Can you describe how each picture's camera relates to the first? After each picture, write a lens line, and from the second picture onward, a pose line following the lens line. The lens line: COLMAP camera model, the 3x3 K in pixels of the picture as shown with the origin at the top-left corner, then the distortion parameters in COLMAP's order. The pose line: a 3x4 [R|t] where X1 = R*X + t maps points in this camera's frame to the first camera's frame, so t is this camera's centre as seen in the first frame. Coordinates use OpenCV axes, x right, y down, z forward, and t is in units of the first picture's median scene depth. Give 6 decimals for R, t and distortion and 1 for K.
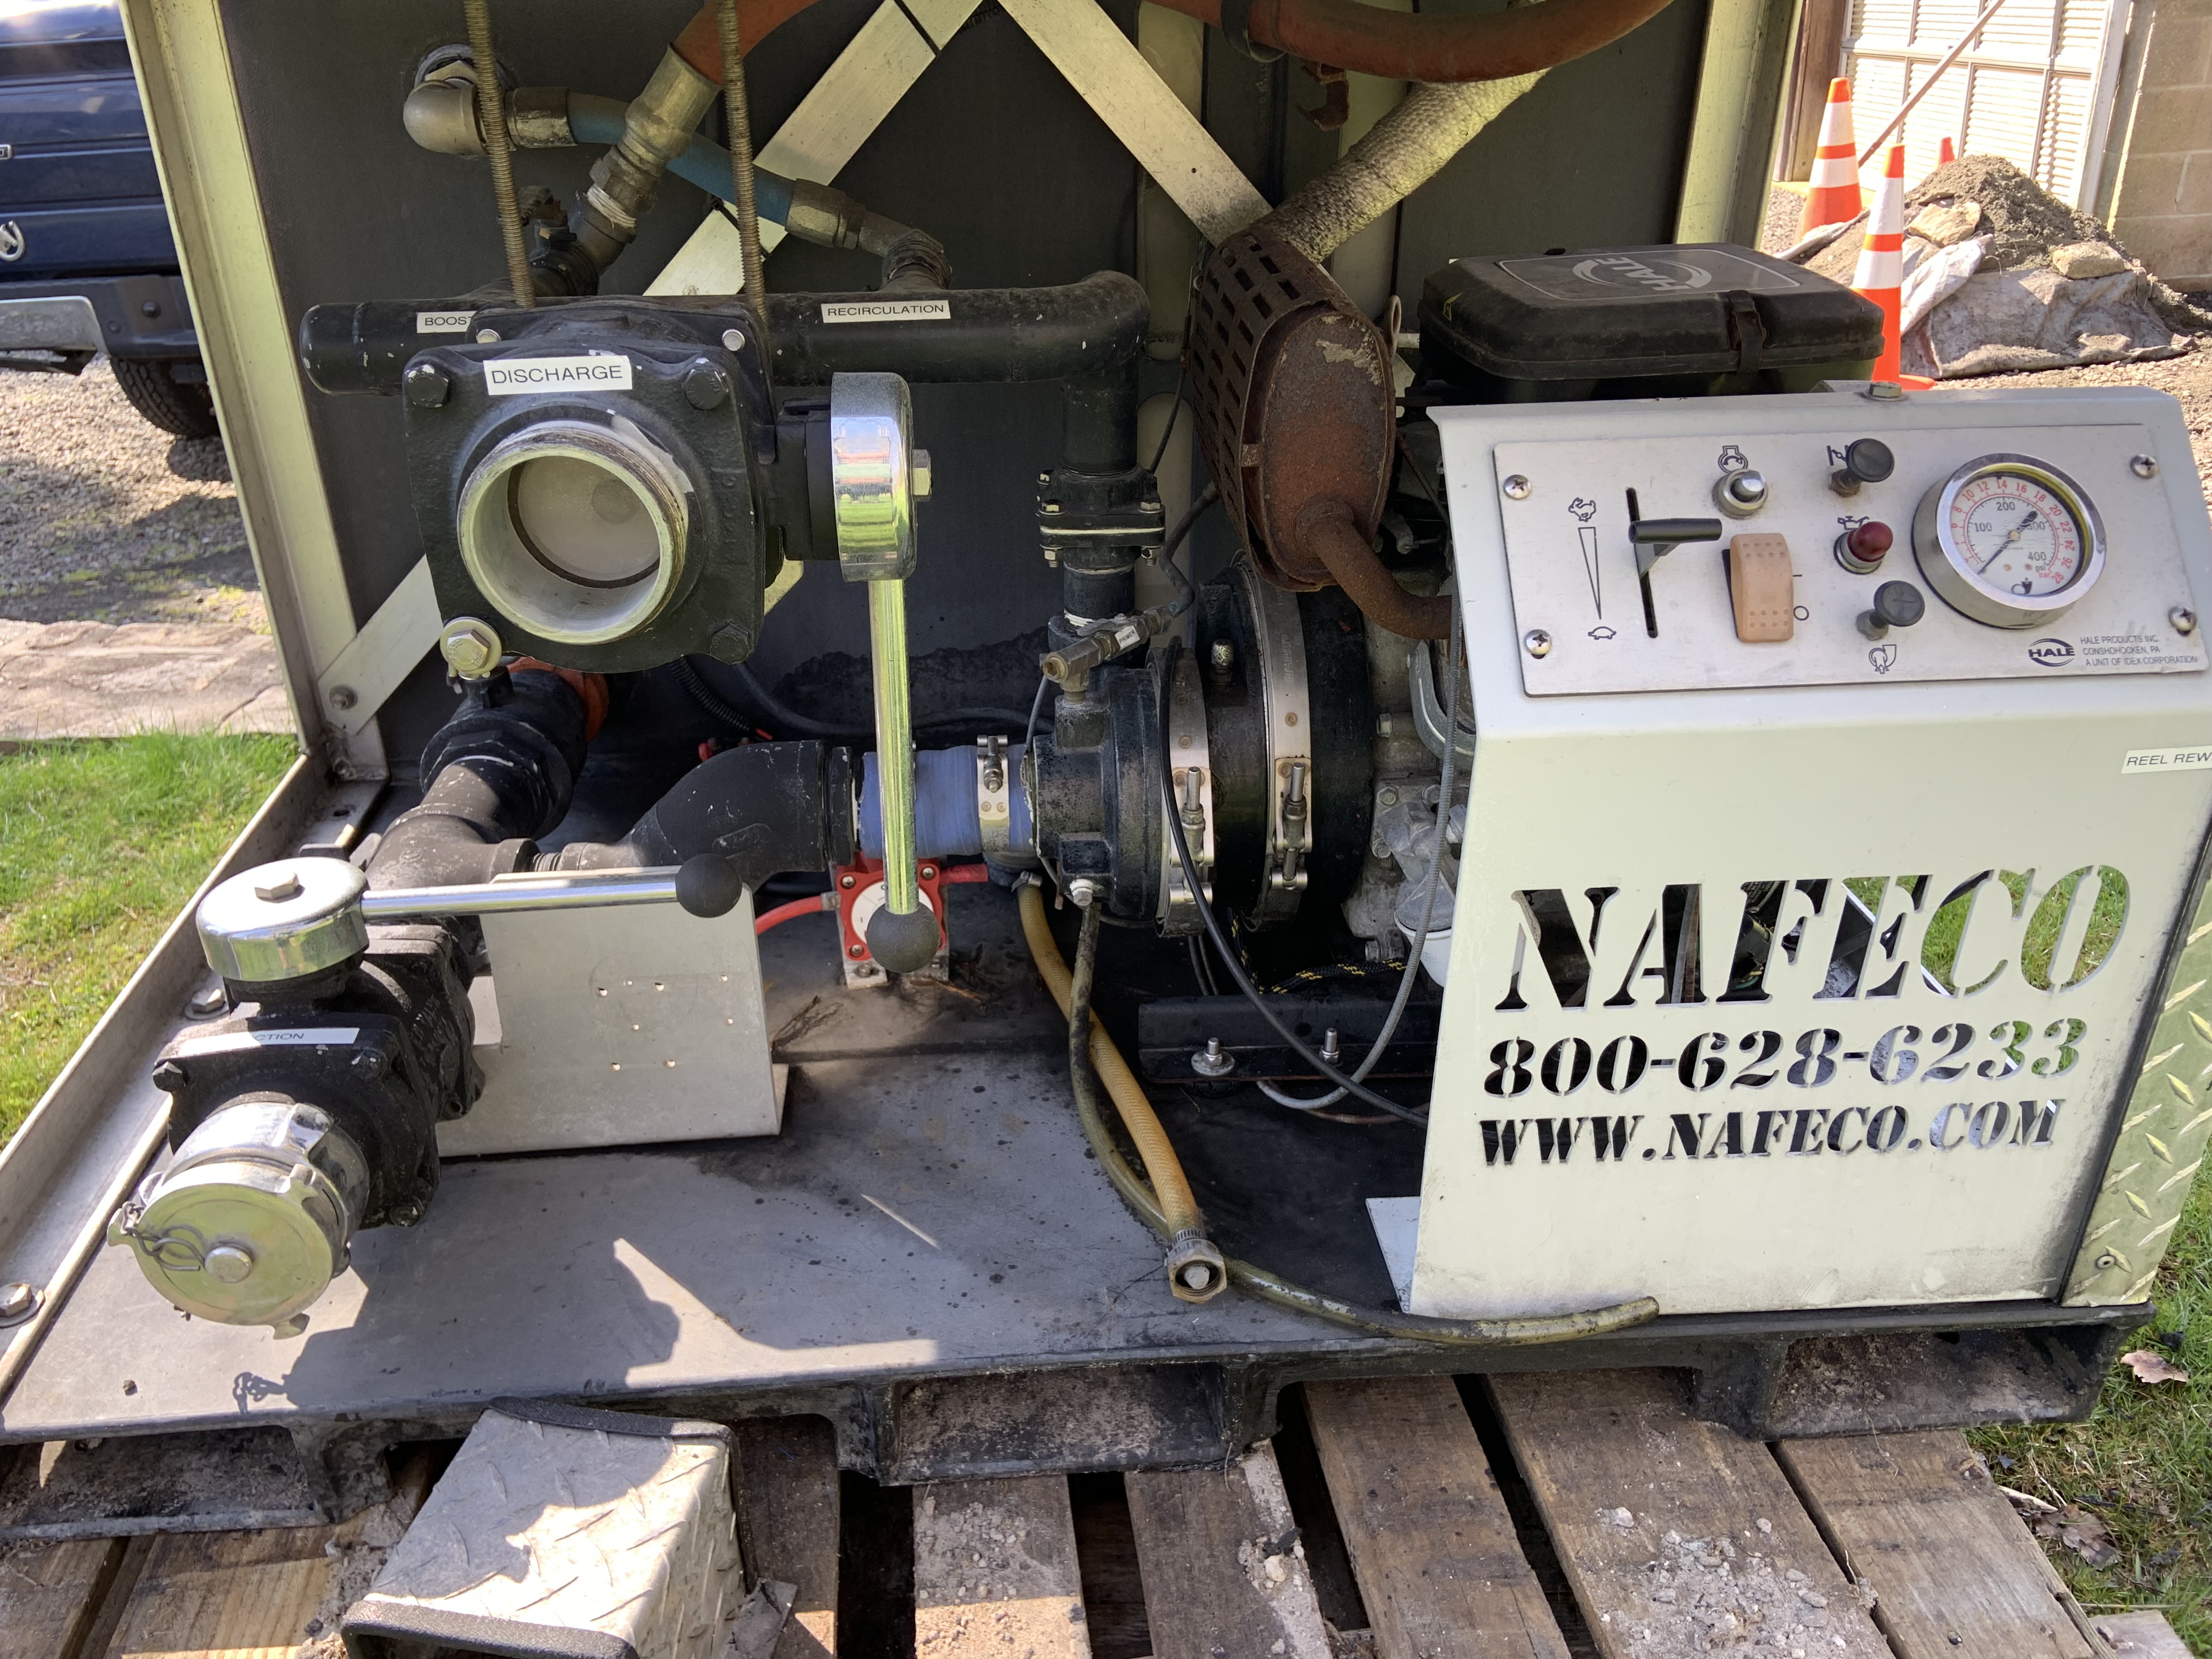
lens RADIAL K [[1640.7, 0, 1106.0], [0, 1640.7, 829.5], [0, 0, 1]] dist [0.136923, -0.188015]
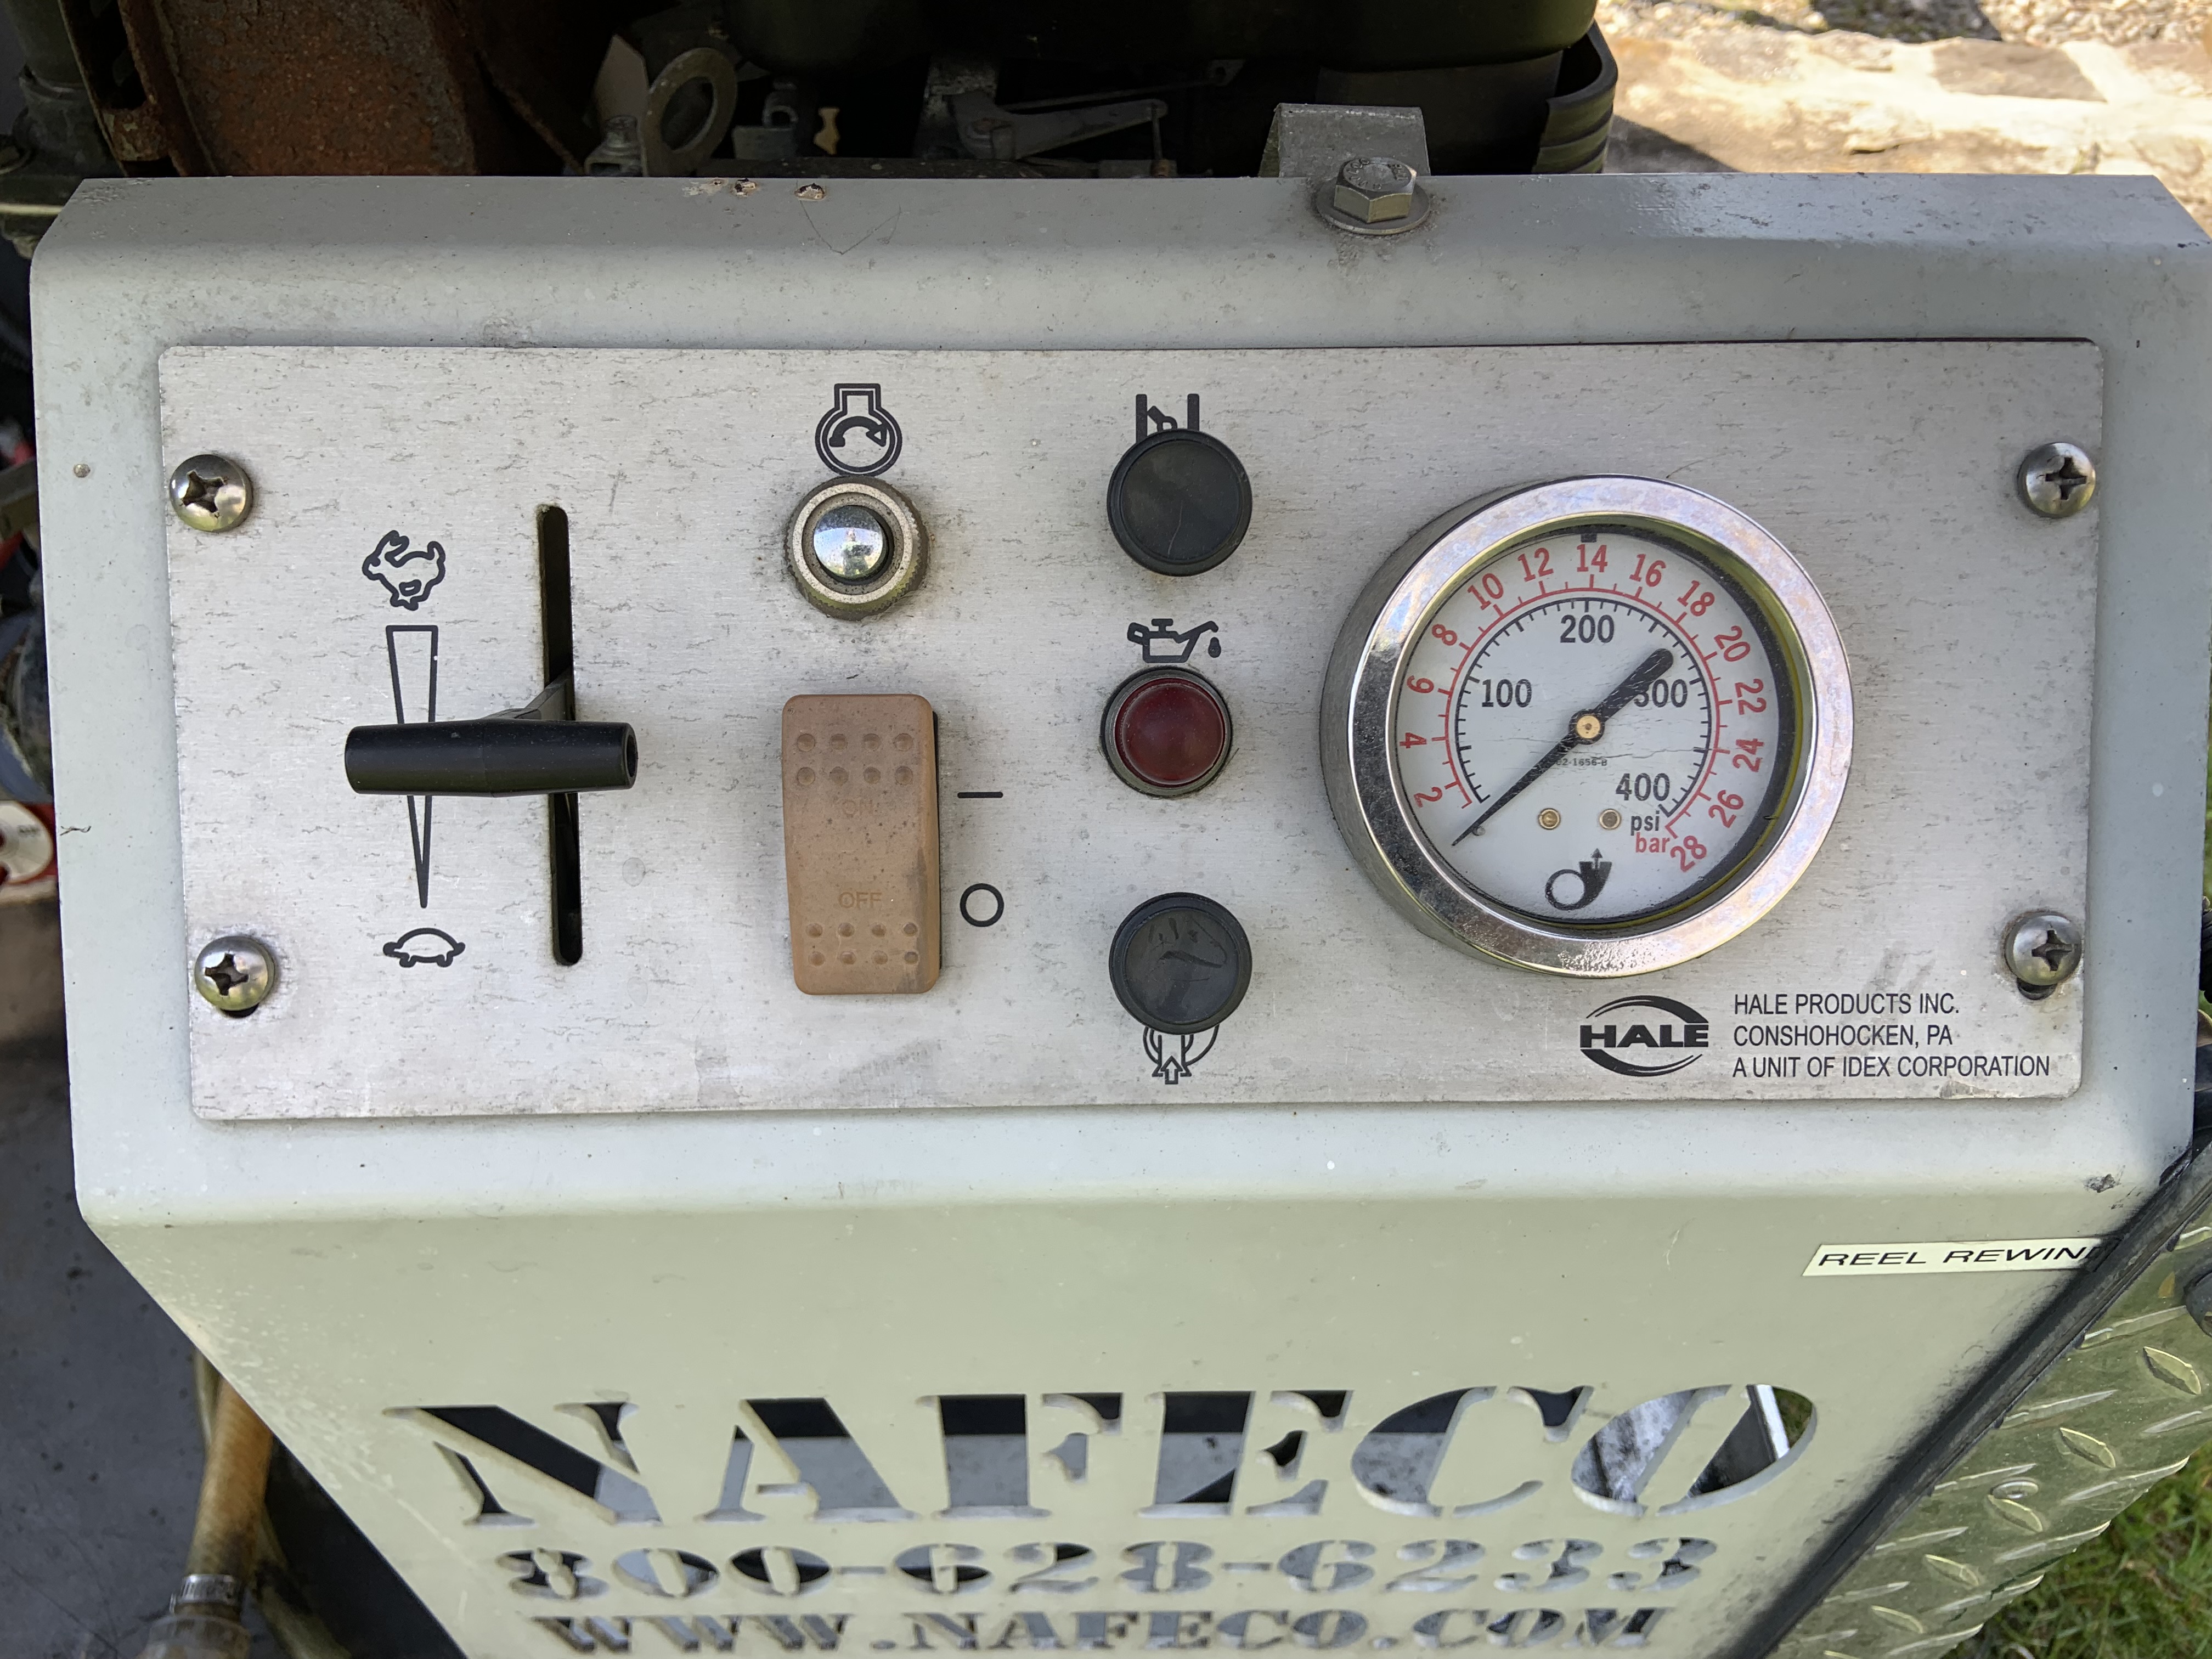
lens RADIAL K [[1640.7, 0, 1106.0], [0, 1640.7, 829.5], [0, 0, 1]] dist [0.136923, -0.188015]
pose [[0.998237, 0.050318, -0.031486, 0.444812], [-0.036426, 0.938121, 0.344387, -0.266003], [0.046867, -0.342633, 0.938300, 0.652721]]
